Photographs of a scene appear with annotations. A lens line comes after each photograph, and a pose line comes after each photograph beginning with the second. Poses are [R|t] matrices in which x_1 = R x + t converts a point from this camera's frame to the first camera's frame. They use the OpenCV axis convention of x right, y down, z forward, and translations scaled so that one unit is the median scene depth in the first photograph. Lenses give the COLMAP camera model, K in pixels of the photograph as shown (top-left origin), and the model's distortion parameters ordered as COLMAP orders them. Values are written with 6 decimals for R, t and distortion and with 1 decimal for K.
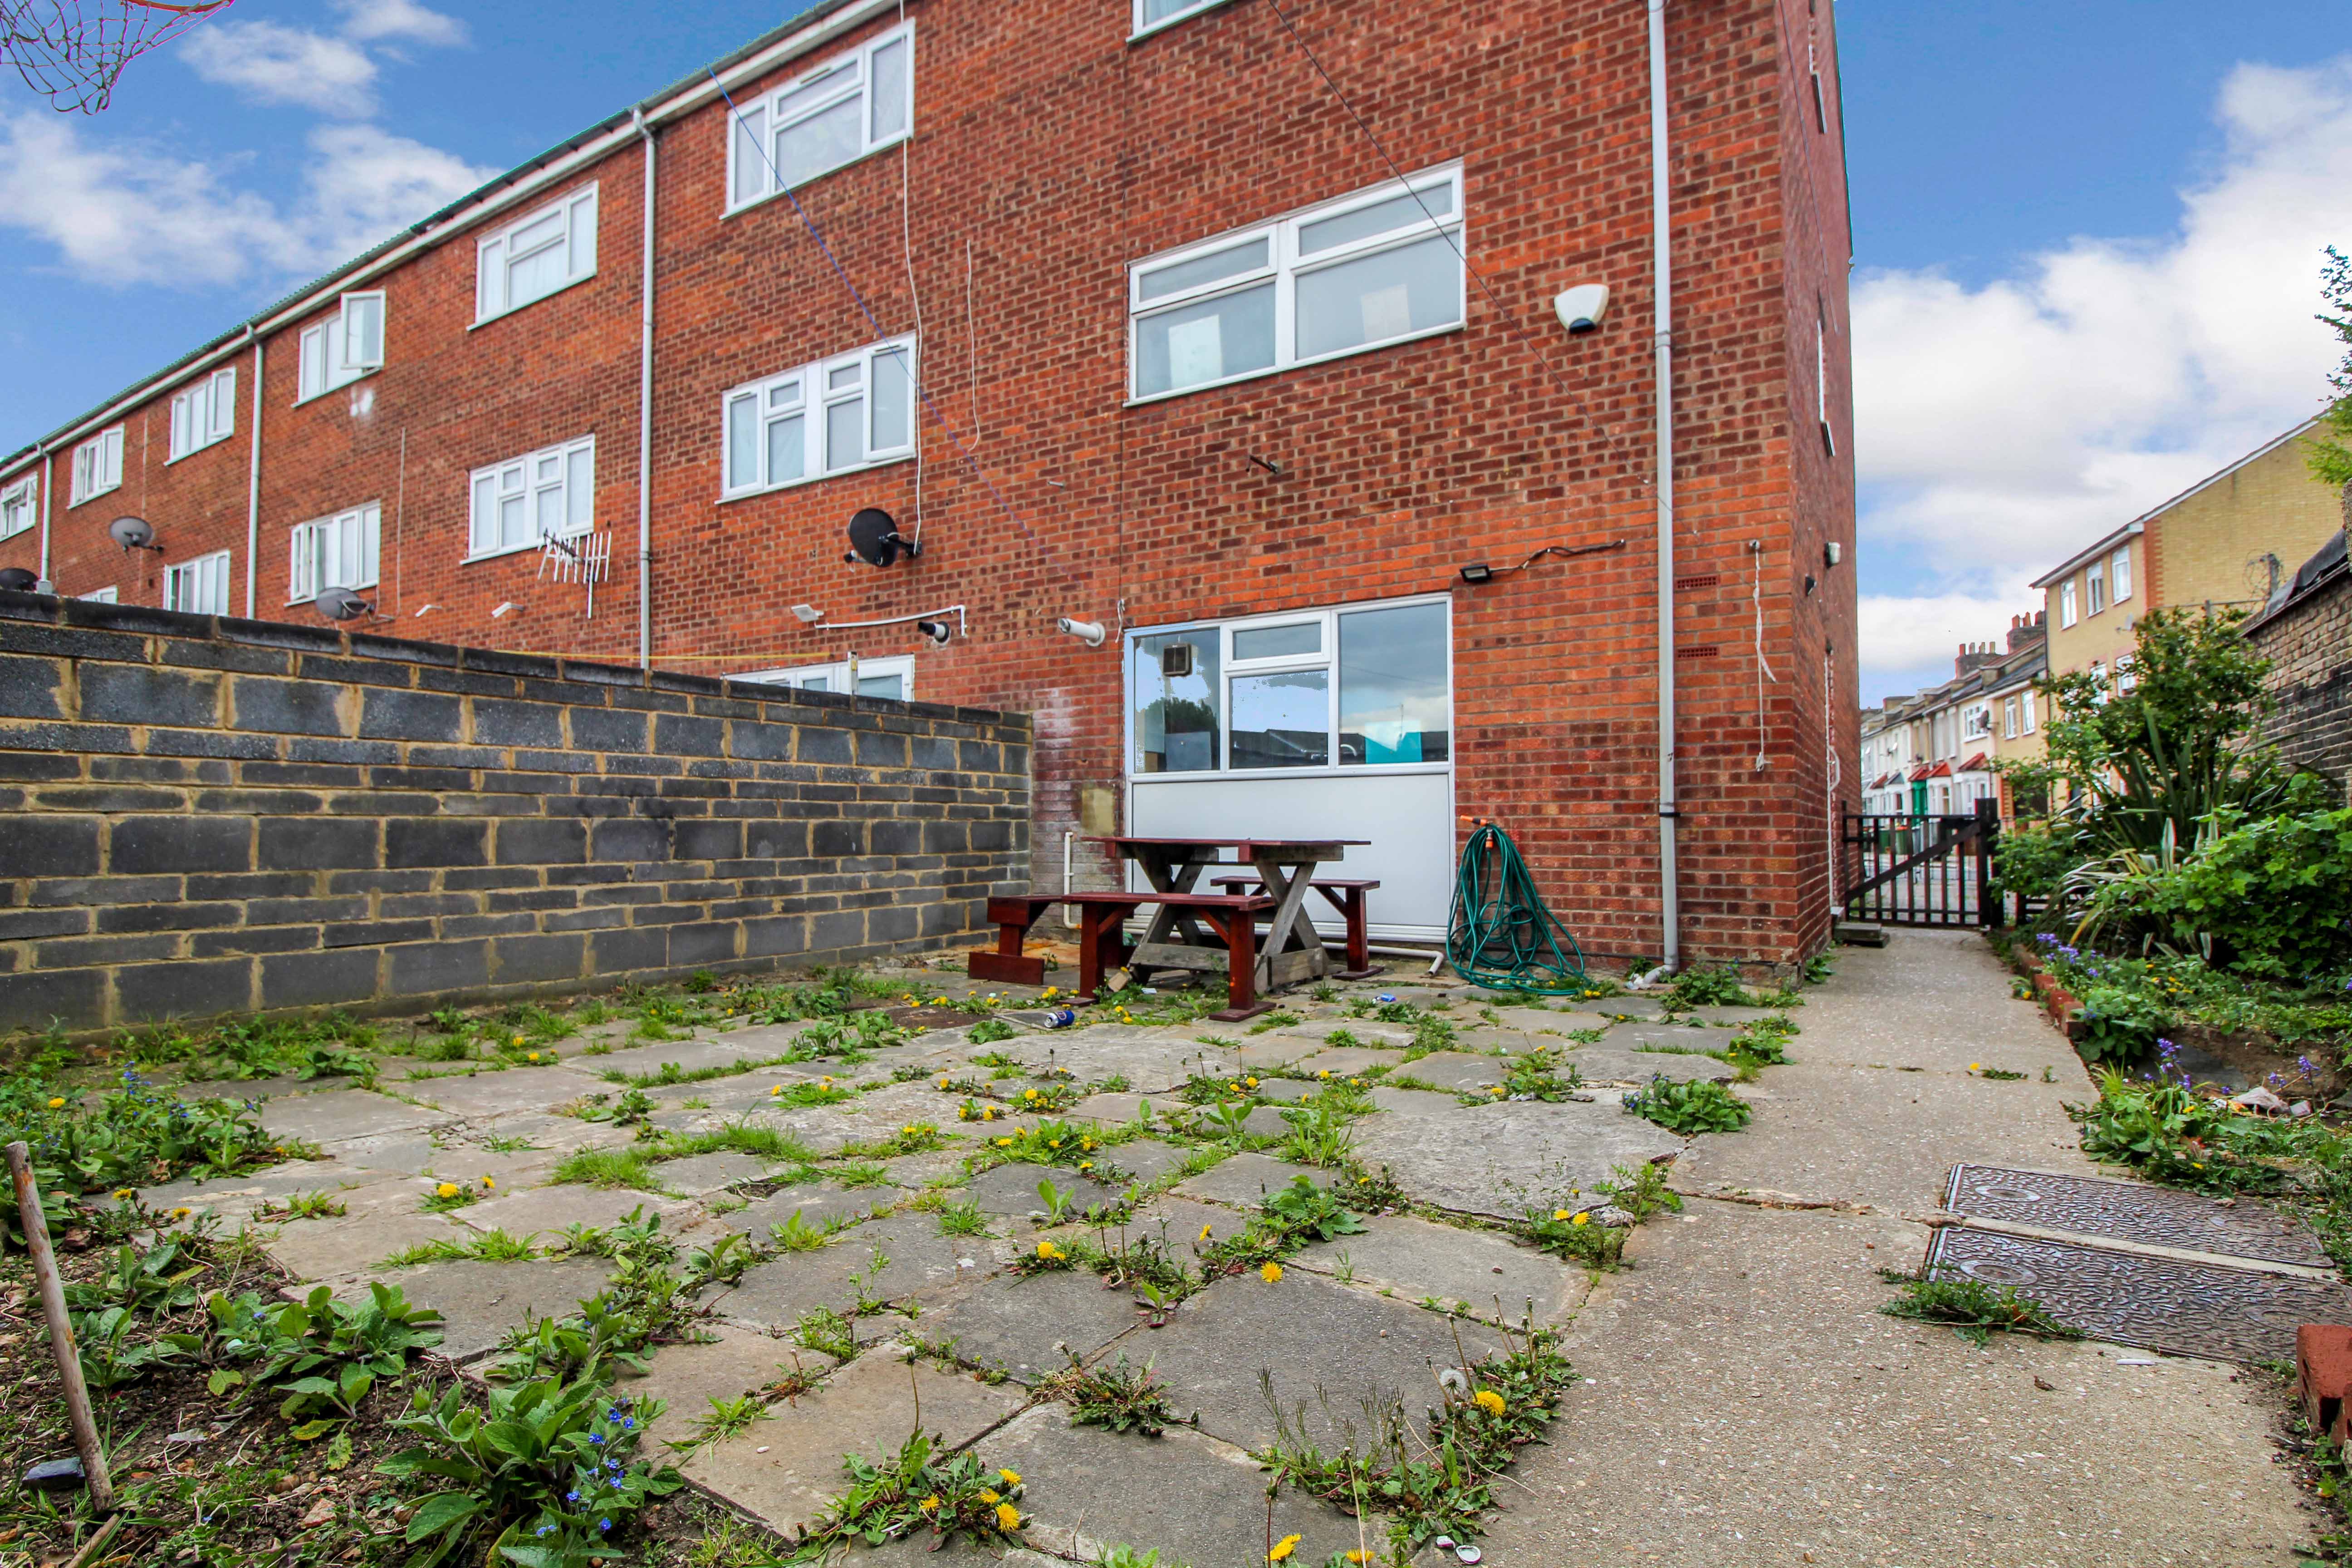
lens RADIAL K [[1179.9, 0, 1166.6], [0, 1179.9, 778.2], [0, 0, 1]] dist [0.006684, 0.000084]
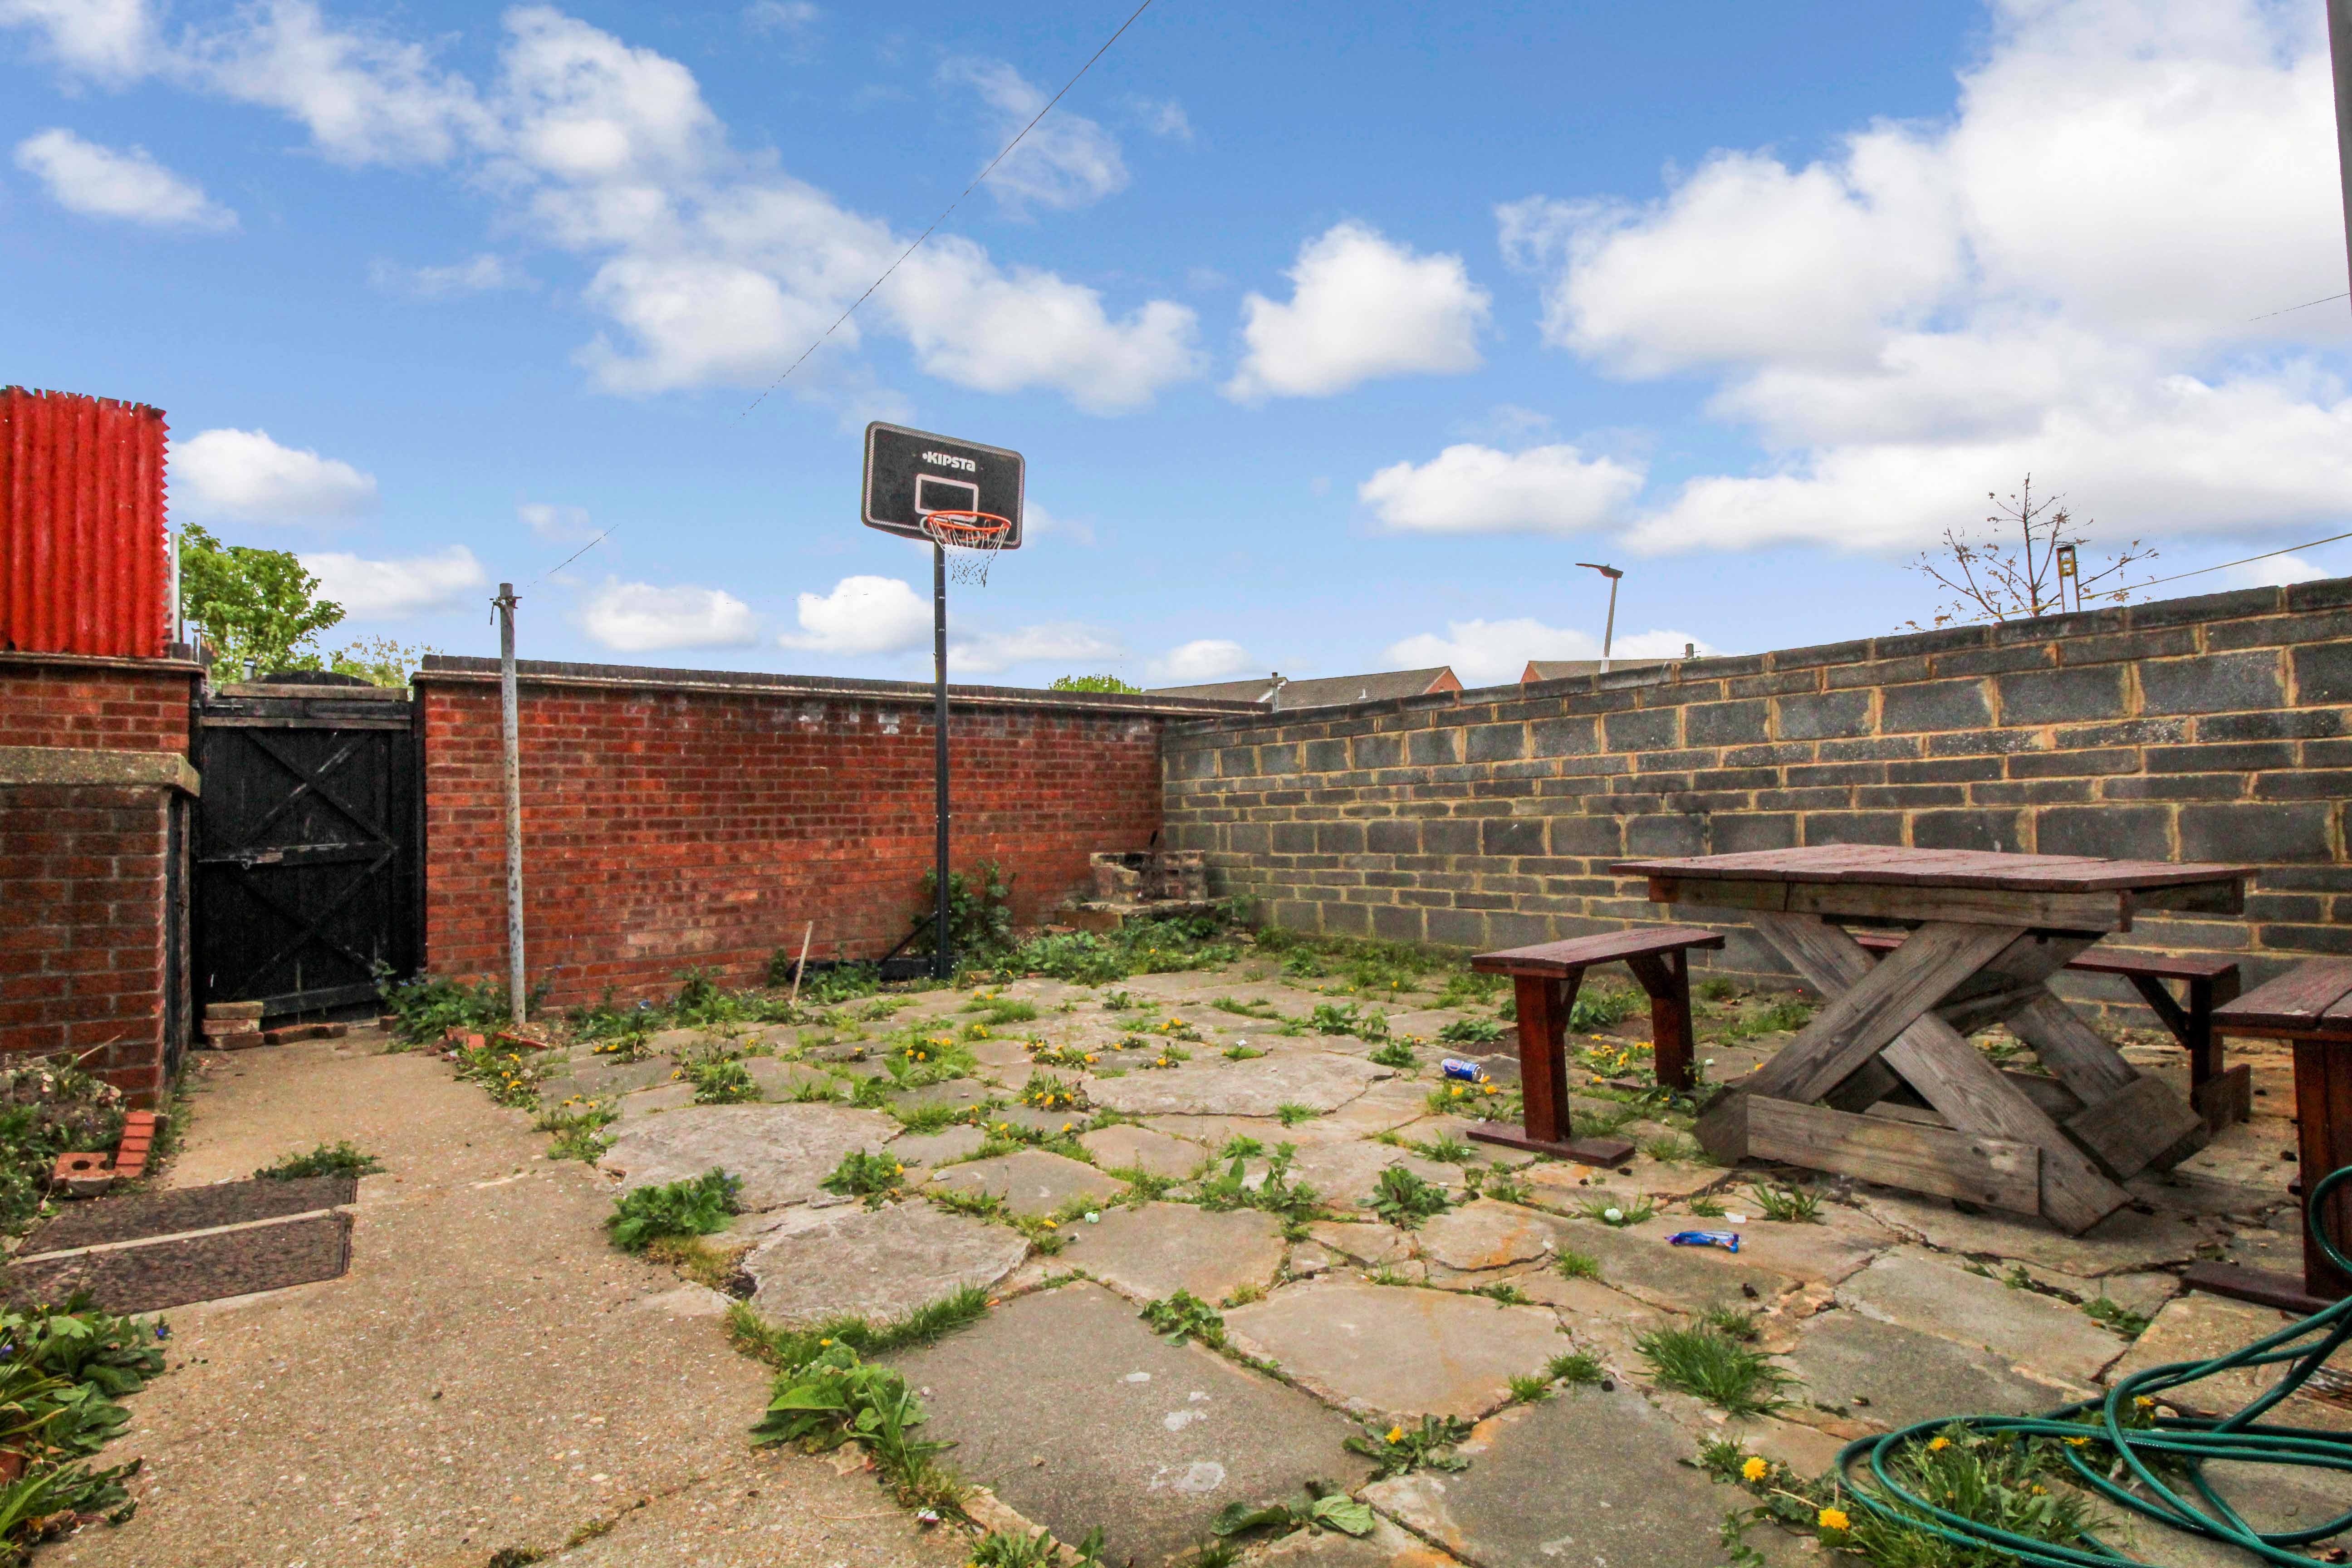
lens RADIAL K [[1179.9, 0, 1167.8], [0, 1179.9, 794.2], [0, 0, 1]] dist [0.006684, 0.000084]
pose [[-0.320343, -0.021311, -0.947062, 0.722508], [0.055649, 0.997597, -0.041272, 0.039242], [0.945666, -0.065925, -0.318387, 1.027612]]
